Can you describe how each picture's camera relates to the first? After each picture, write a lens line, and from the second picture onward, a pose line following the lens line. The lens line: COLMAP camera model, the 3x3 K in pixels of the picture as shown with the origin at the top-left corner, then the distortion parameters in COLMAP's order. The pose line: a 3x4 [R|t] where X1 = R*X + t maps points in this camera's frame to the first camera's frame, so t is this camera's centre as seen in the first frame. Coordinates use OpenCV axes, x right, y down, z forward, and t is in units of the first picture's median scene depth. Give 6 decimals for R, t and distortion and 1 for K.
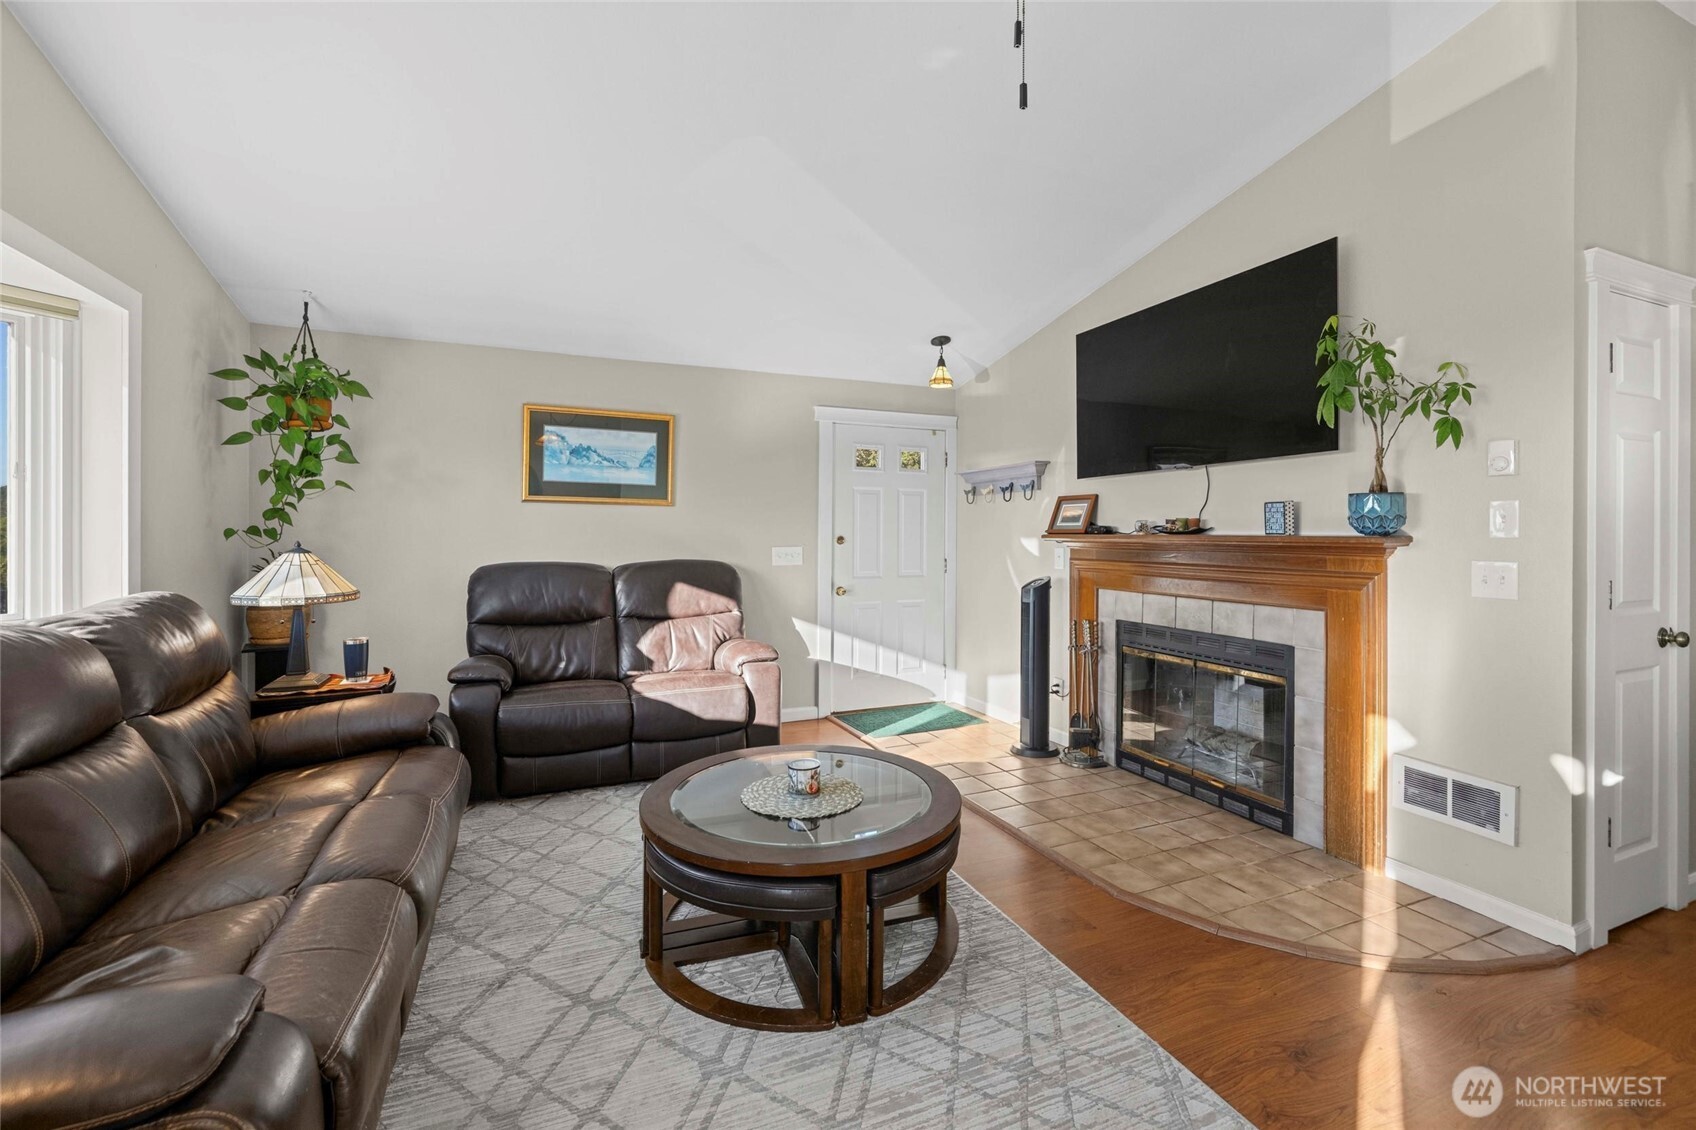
lens RADIAL K [[712.5, 0, 844.9], [0, 712.5, 534.6], [0, 0, 1]] dist [0.000700, 0.000476]
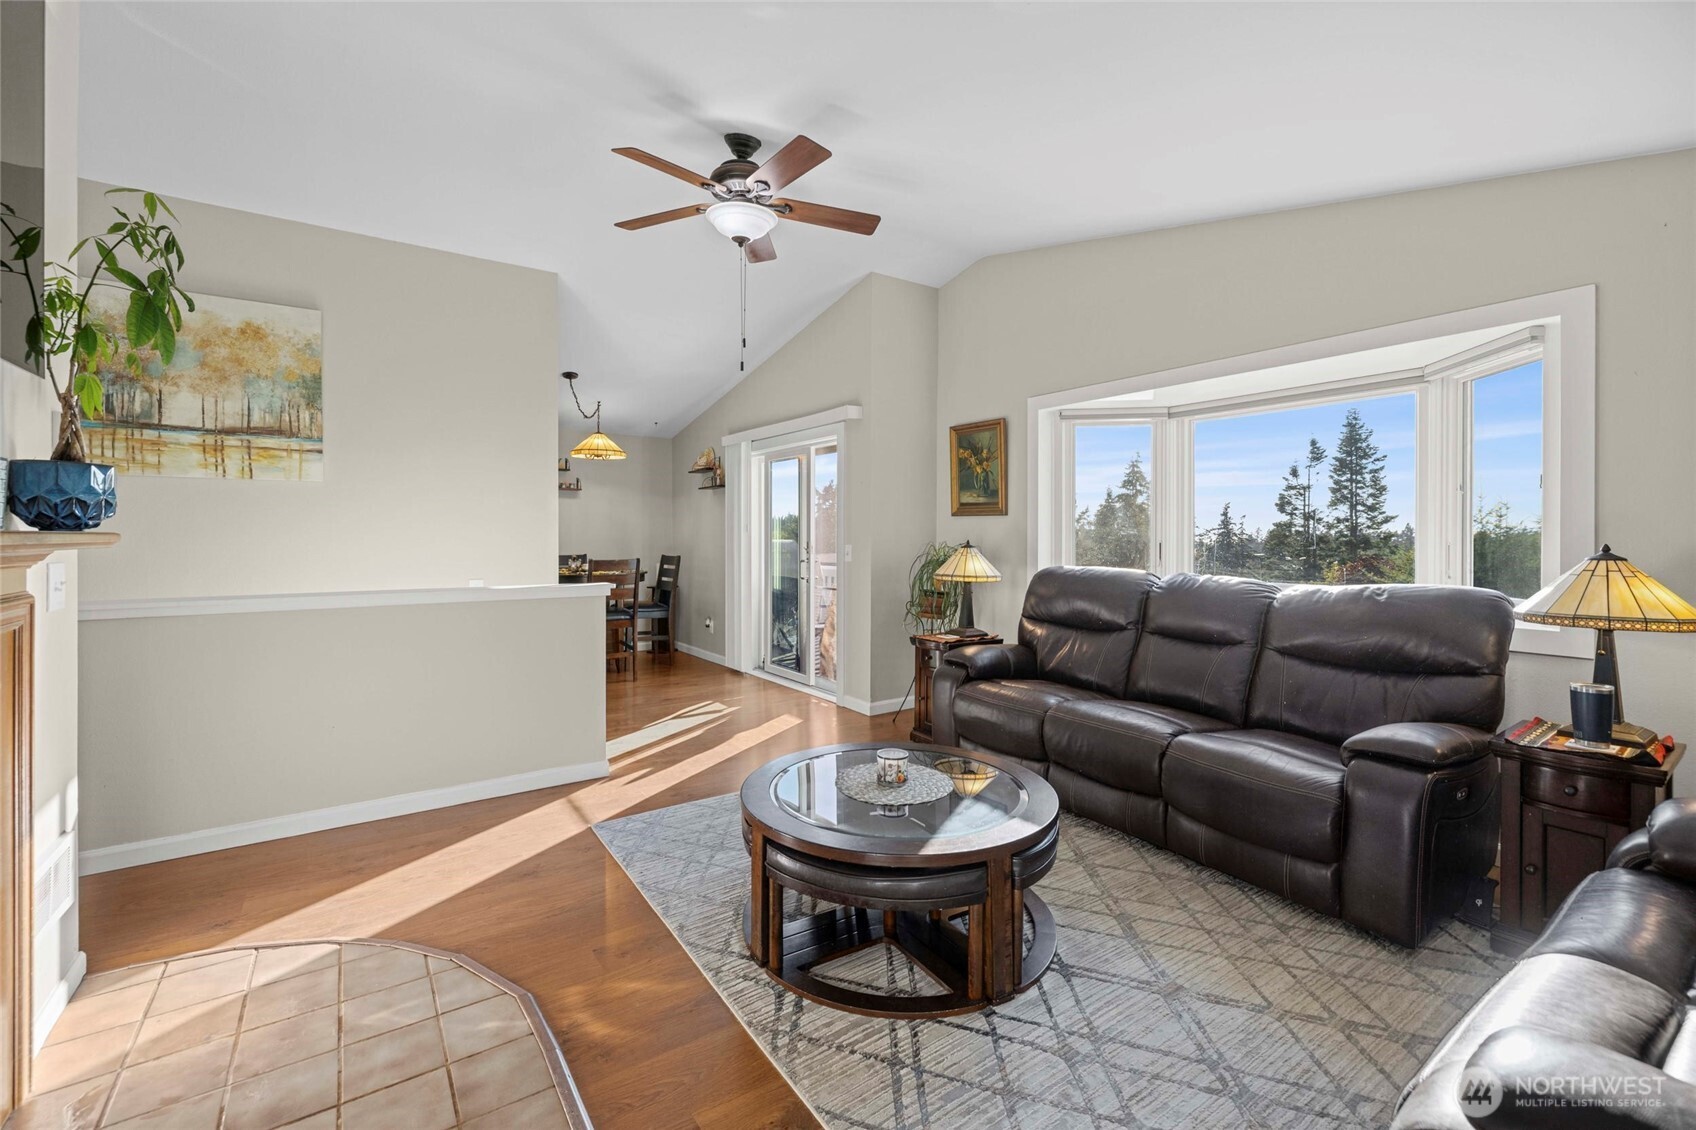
lens RADIAL K [[712.5, 0, 842.6], [0, 712.5, 540.1], [0, 0, 1]] dist [0.000700, 0.000476]
pose [[-0.979817, -0.001493, -0.199889, 0.175585], [-0.003344, 0.999955, 0.008924, 0.001447], [0.199866, 0.009412, -0.979778, 1.595959]]
